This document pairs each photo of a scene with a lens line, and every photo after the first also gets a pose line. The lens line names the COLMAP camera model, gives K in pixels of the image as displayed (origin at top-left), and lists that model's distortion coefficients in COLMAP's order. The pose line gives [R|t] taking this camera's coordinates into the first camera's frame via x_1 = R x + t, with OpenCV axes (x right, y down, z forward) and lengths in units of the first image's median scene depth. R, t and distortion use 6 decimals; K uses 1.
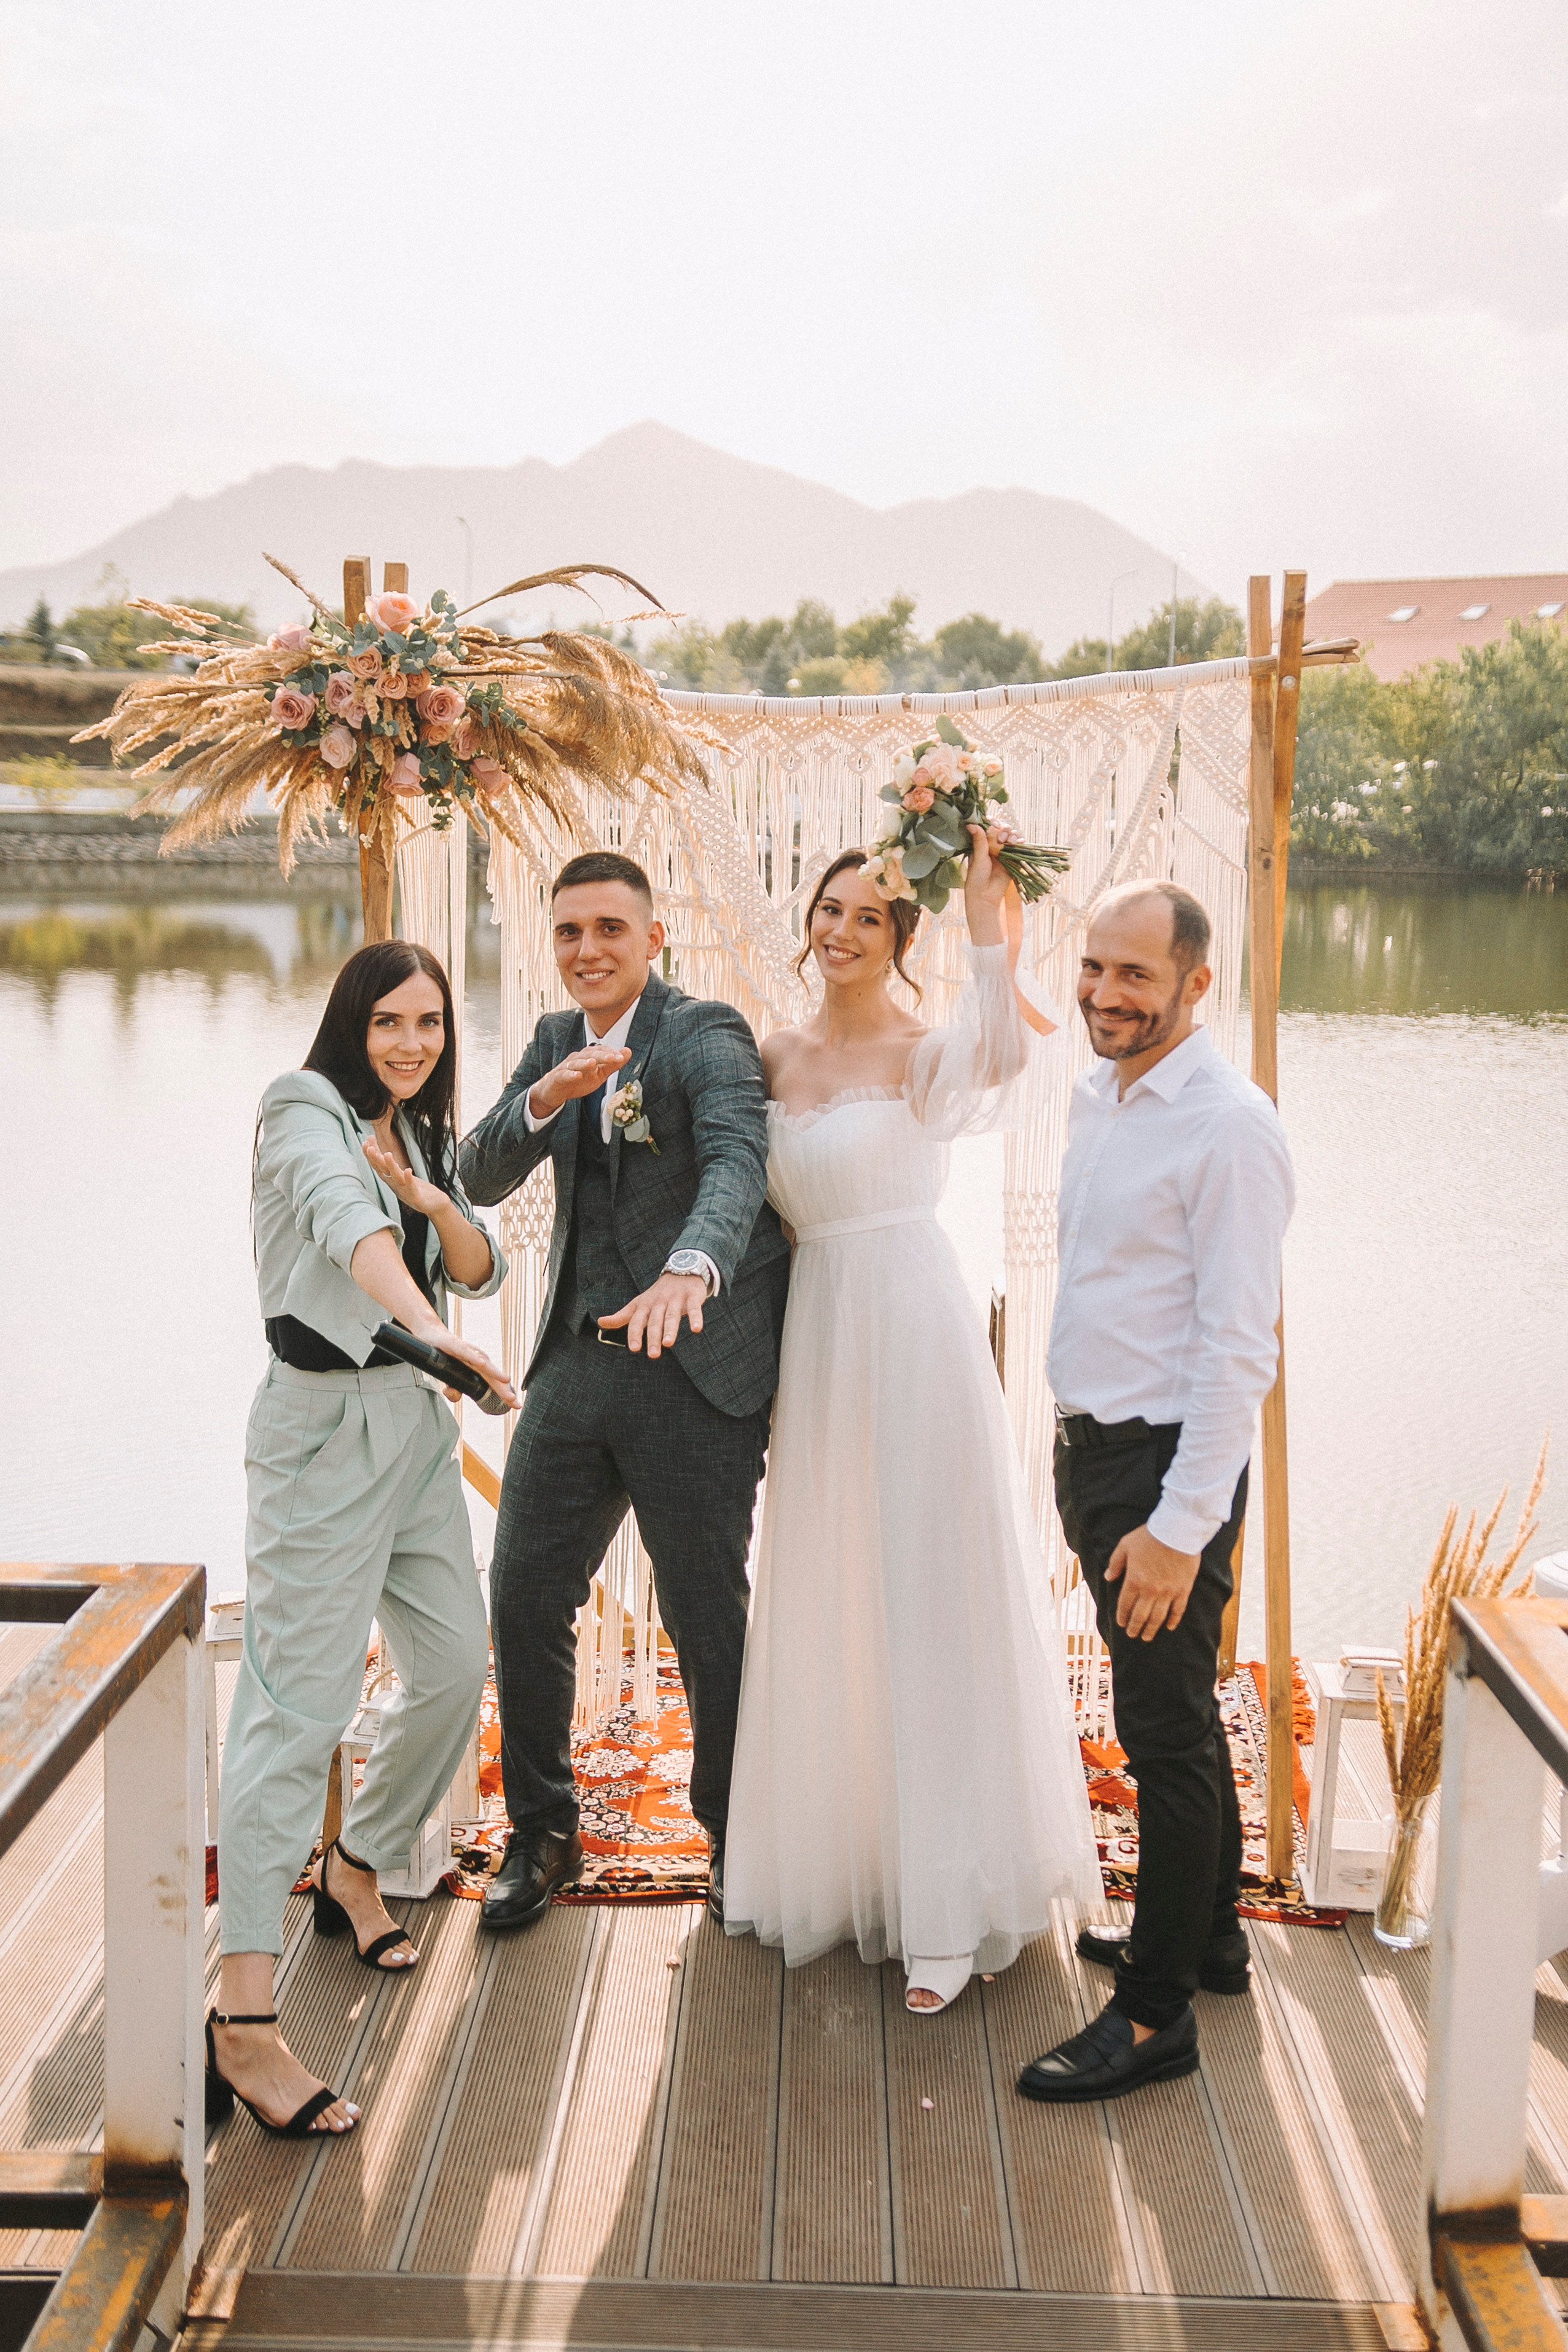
lens RADIAL K [[2789.5, 0, 773.4], [0, 2789.5, 1185.3], [0, 0, 1]] dist [0.075629, 0.000000]
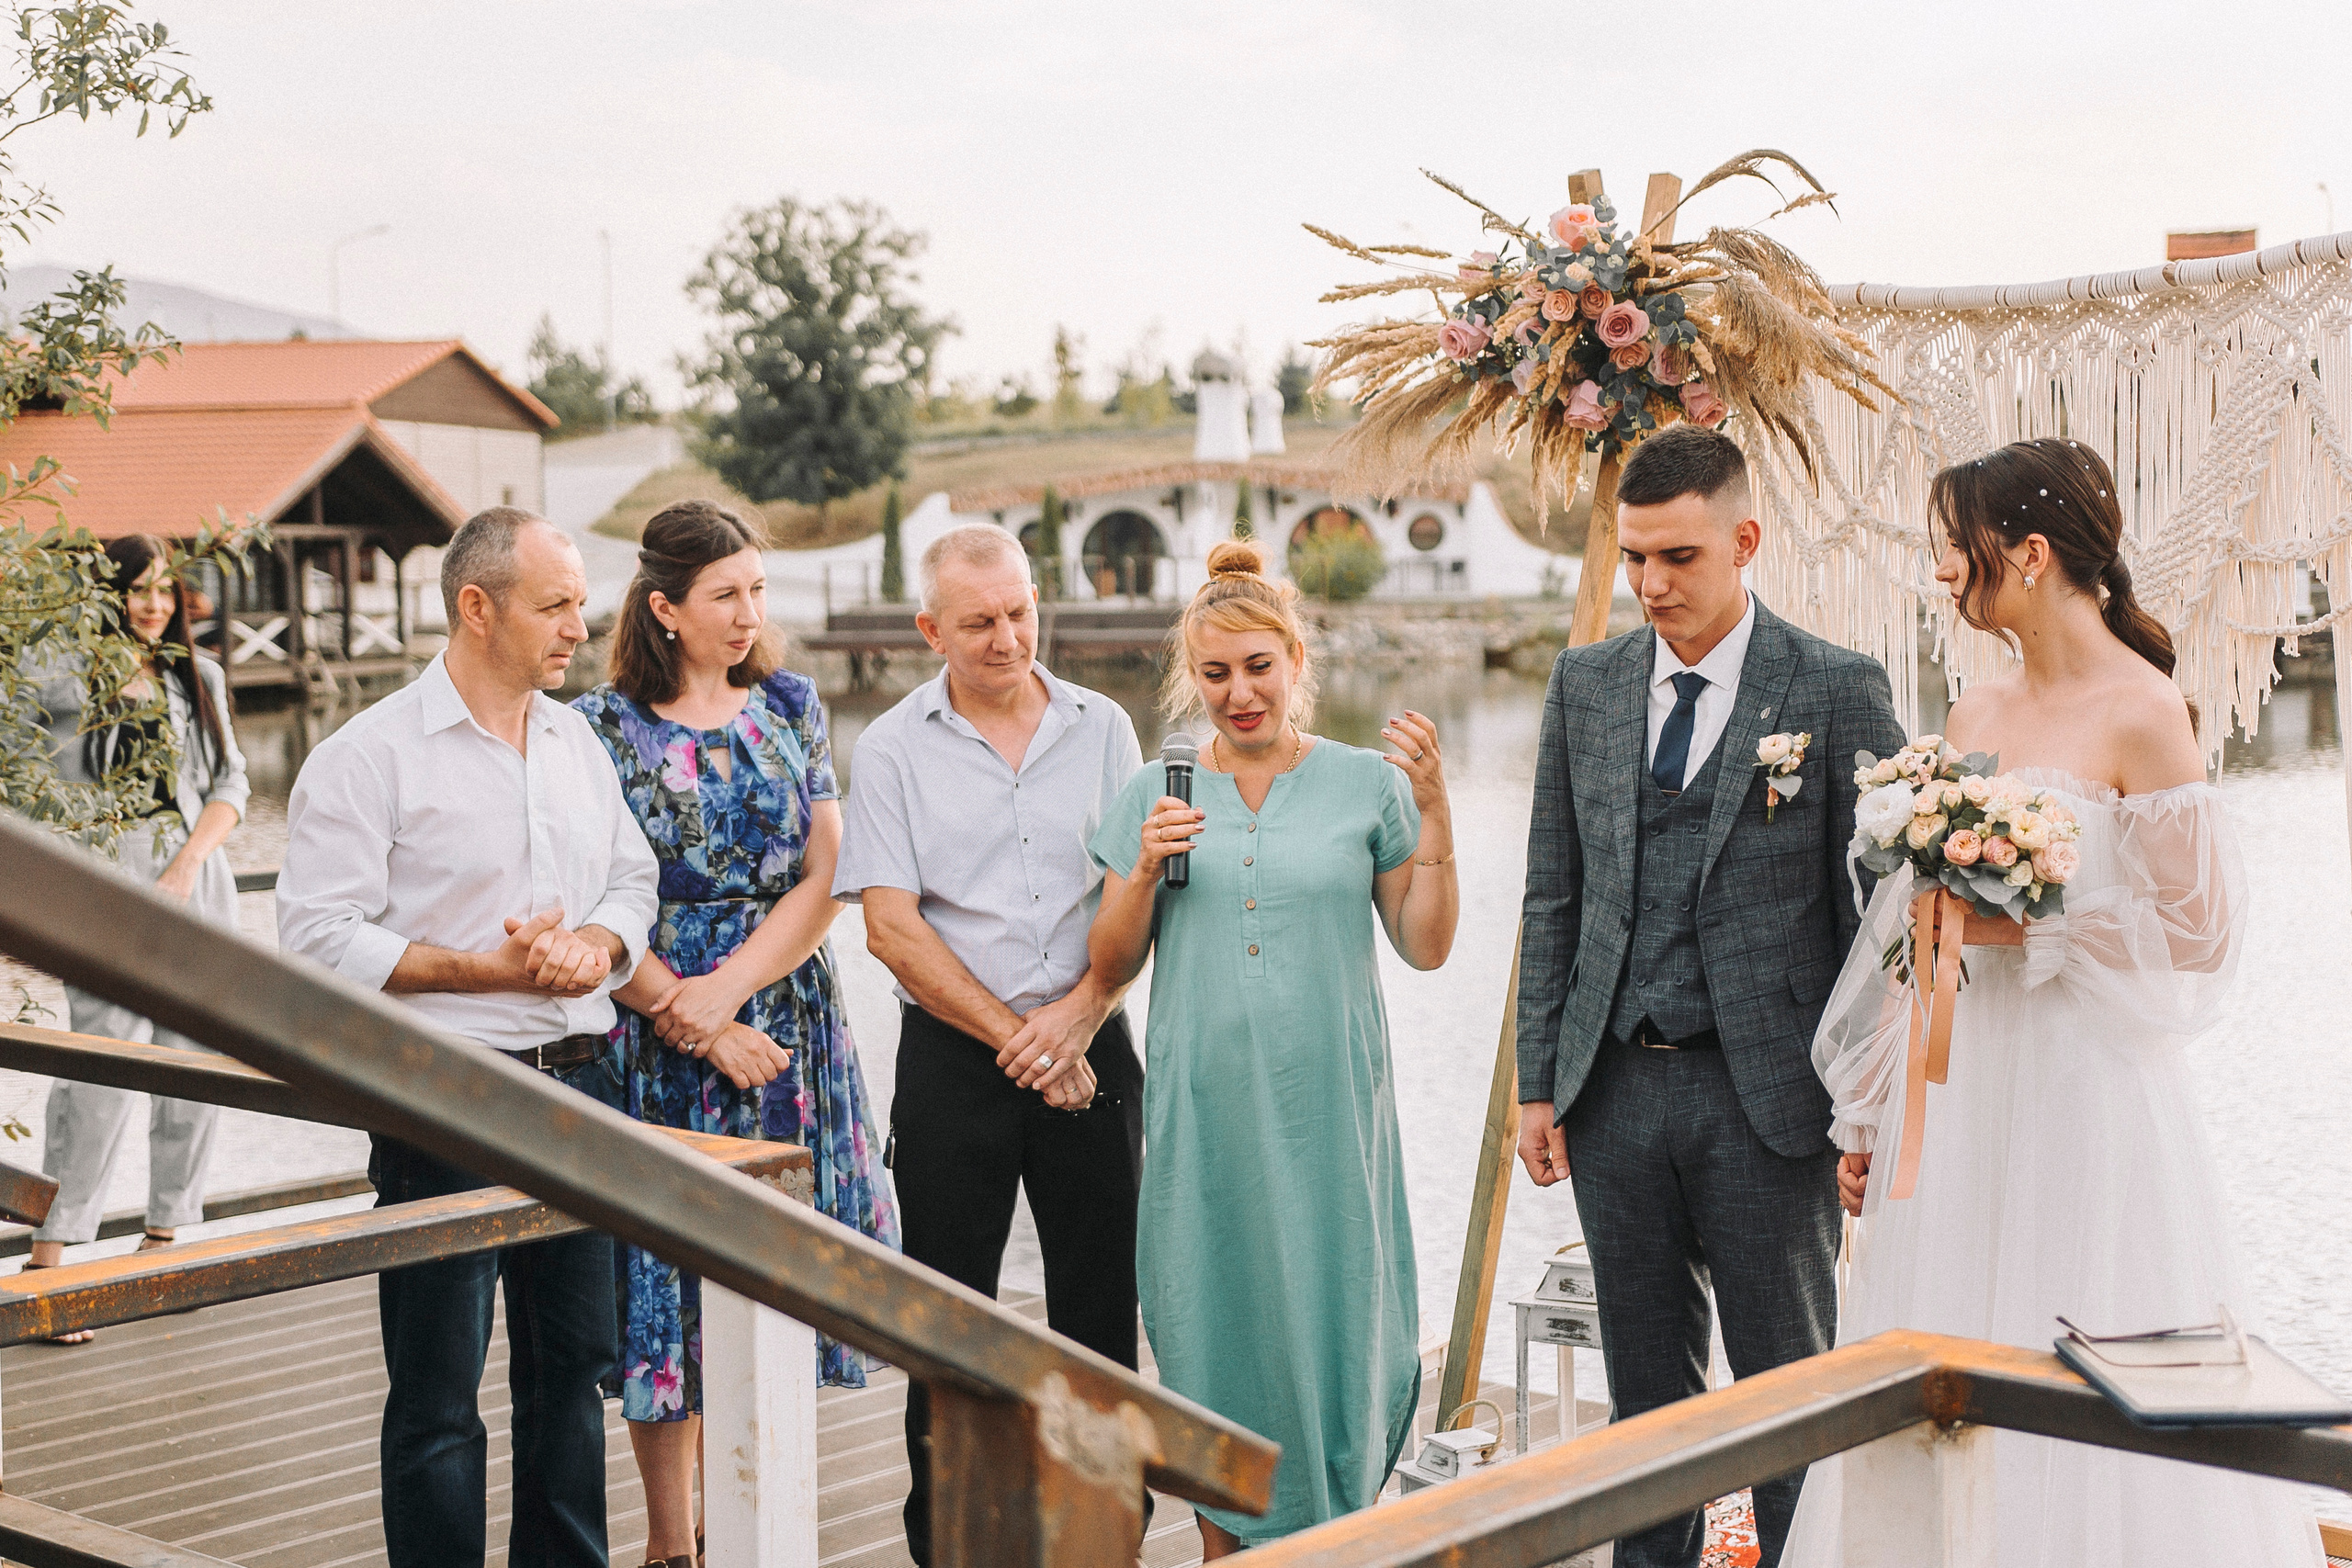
lens RADIAL K [[3414.8, 0, 1182.6], [0, 3414.8, 768.7], [0, 0, 1]] dist [0.200558, 0.000000]
pose [[0.761008, 0.008981, -0.648681, 0.472841], [-0.063702, 0.996107, -0.060941, 0.043940], [0.645608, 0.087699, 0.758617, 0.086941]]
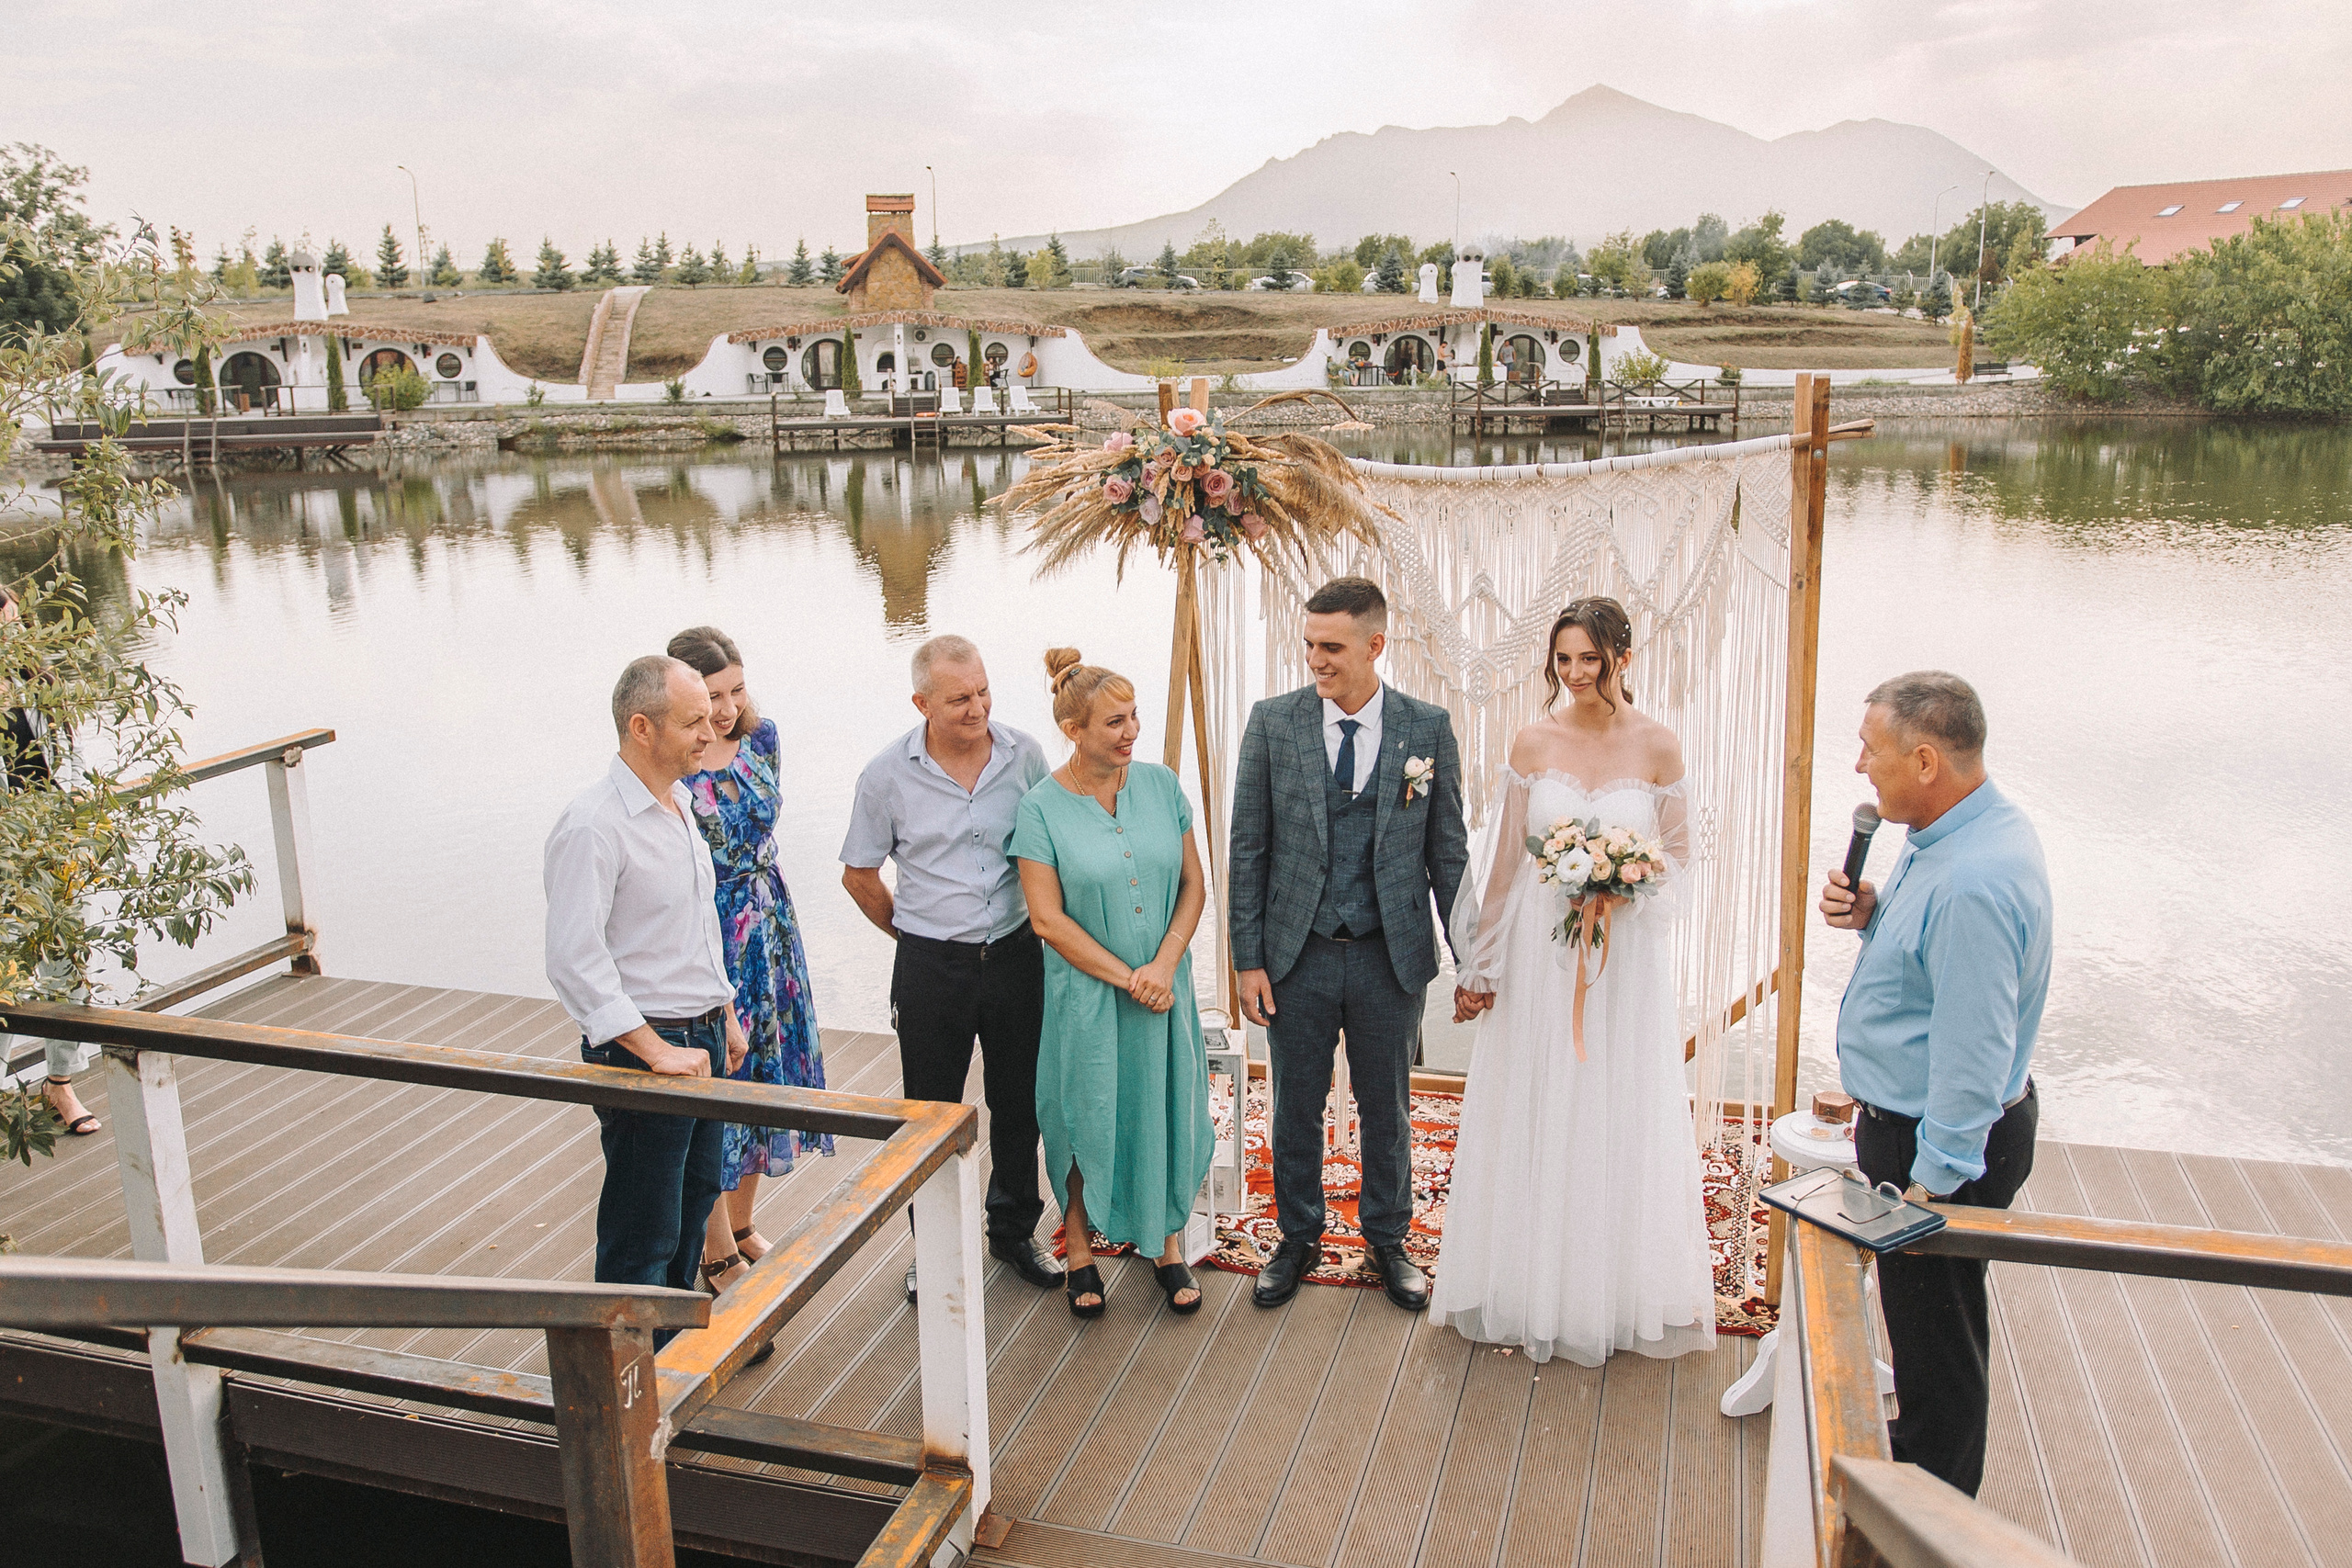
lens RADIAL K [[1928.3, 0, 1137.4], [0, 1928.3, 790.3], [0, 0, 1]] dist [-0.052114, 0.023050]
pose [[0.962073, 0.026250, -0.271525, 0.119323], [-0.003620, 0.996500, 0.083509, -0.090597], [0.272767, -0.079358, 0.958802, -0.007680]]
